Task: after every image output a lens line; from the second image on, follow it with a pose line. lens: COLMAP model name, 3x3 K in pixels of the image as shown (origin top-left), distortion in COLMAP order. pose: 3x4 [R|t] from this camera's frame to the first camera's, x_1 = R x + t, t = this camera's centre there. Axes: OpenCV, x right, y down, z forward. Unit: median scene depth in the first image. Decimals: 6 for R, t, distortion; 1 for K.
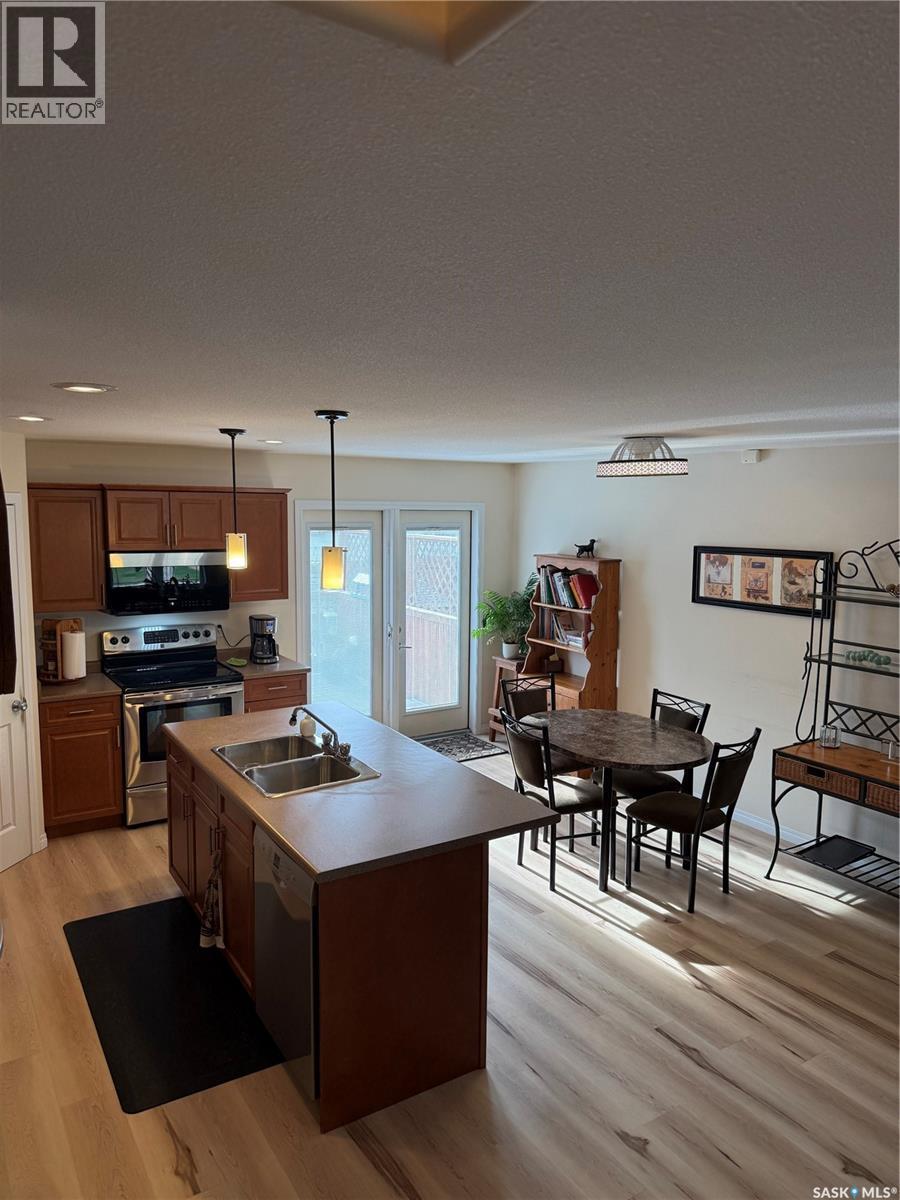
lens RADIAL K [[822.7, 0, 448.0], [0, 822.7, 617.5], [0, 0, 1]] dist [0.091364, -0.146676]
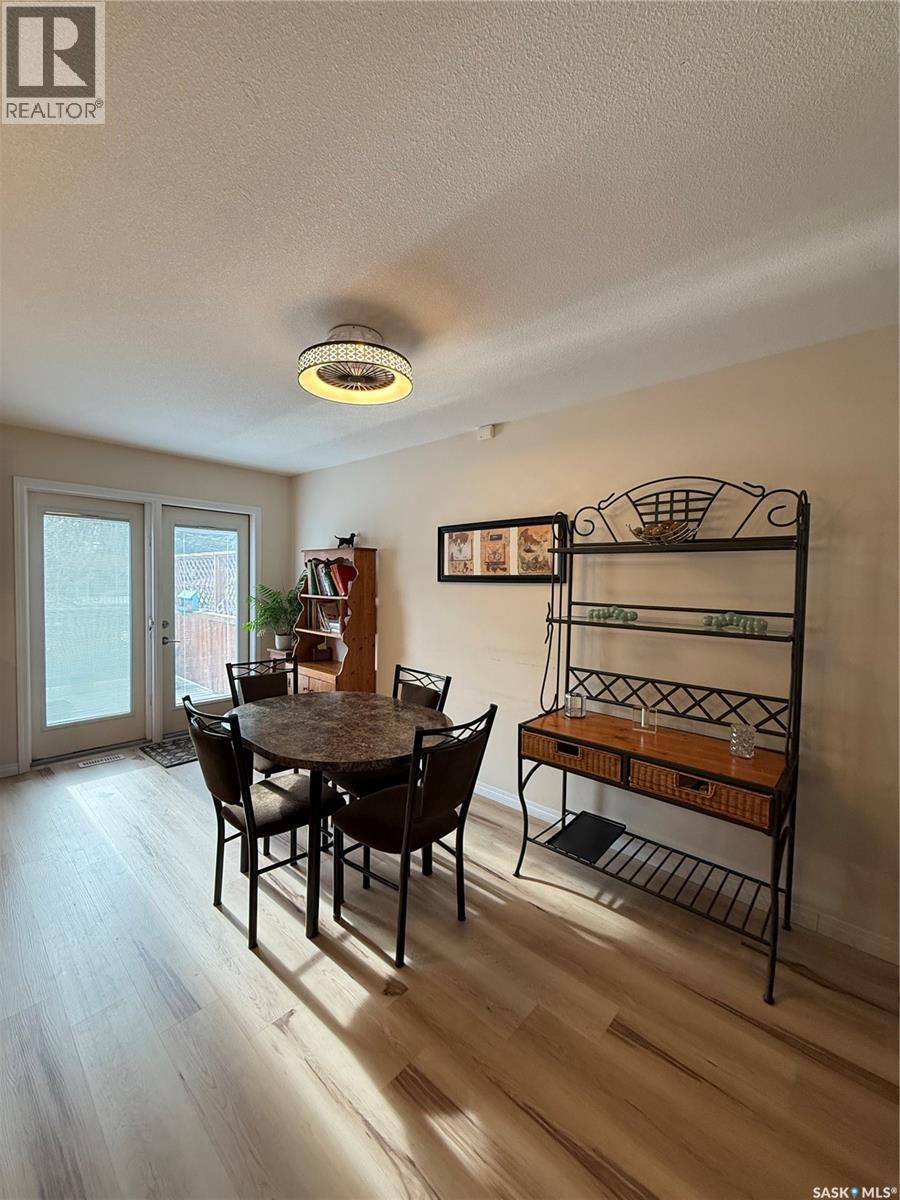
lens RADIAL K [[471.5, 0, 450.0], [0, 471.5, 600.0], [0, 0, 1]] dist [-0.001527, -0.000331]
pose [[0.966188, -0.002358, 0.257829, 0.186524], [0.026595, 0.995536, -0.090559, 0.068999], [-0.256465, 0.094354, 0.961937, 0.511479]]
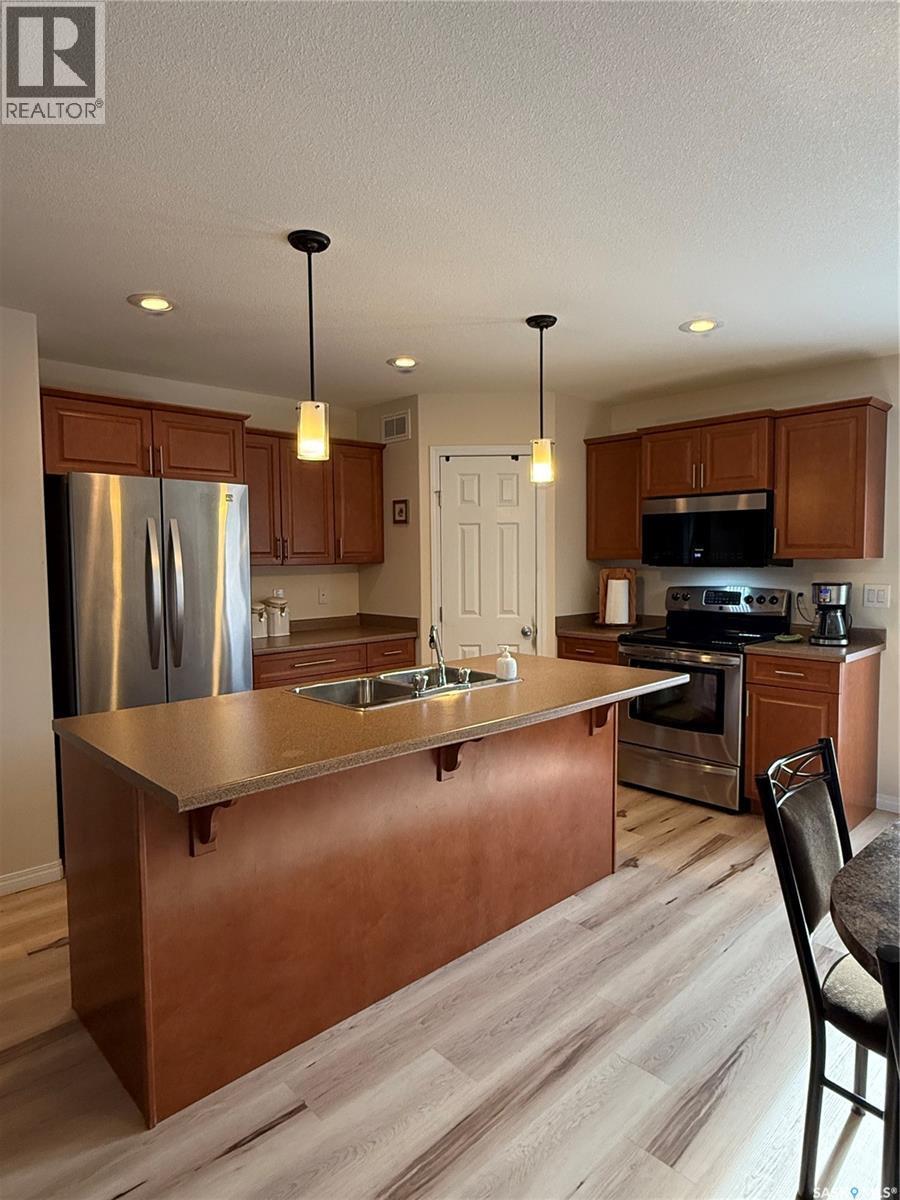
lens RADIAL K [[699.0, 0, 450.0], [0, 699.0, 600.0], [0, 0, 1]] dist [-0.000018, -0.000114]
pose [[0.194861, 0.048839, -0.979614, 0.394206], [-0.125319, 0.991813, 0.024519, 0.052778], [0.972792, 0.117987, 0.199386, 0.688403]]
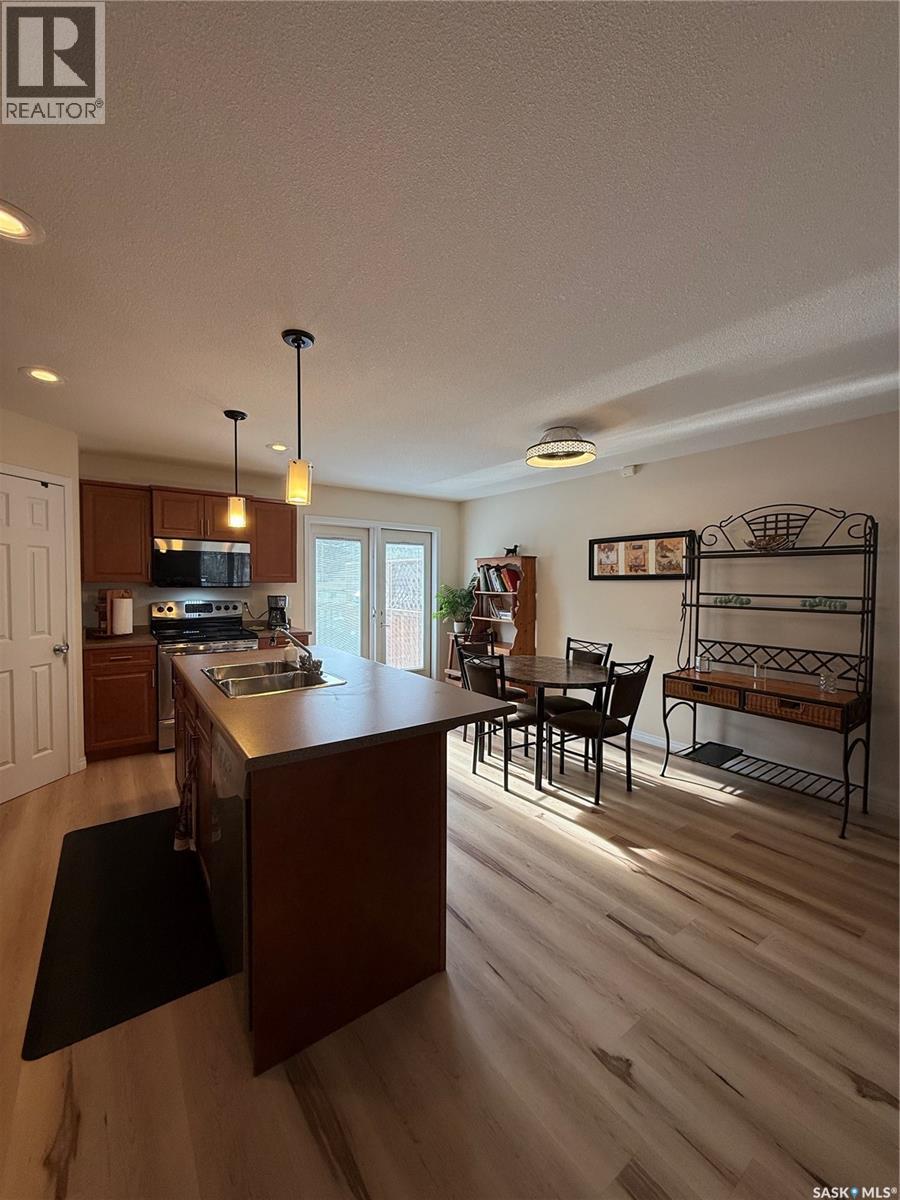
lens RADIAL K [[471.5, 0, 450.0], [0, 471.5, 600.0], [0, 0, 1]] dist [-0.001527, -0.000331]
pose [[0.998018, -0.005716, 0.062662, 0.011854], [0.011886, 0.995063, -0.098530, 0.107642], [-0.061789, 0.099080, 0.993159, 0.267493]]
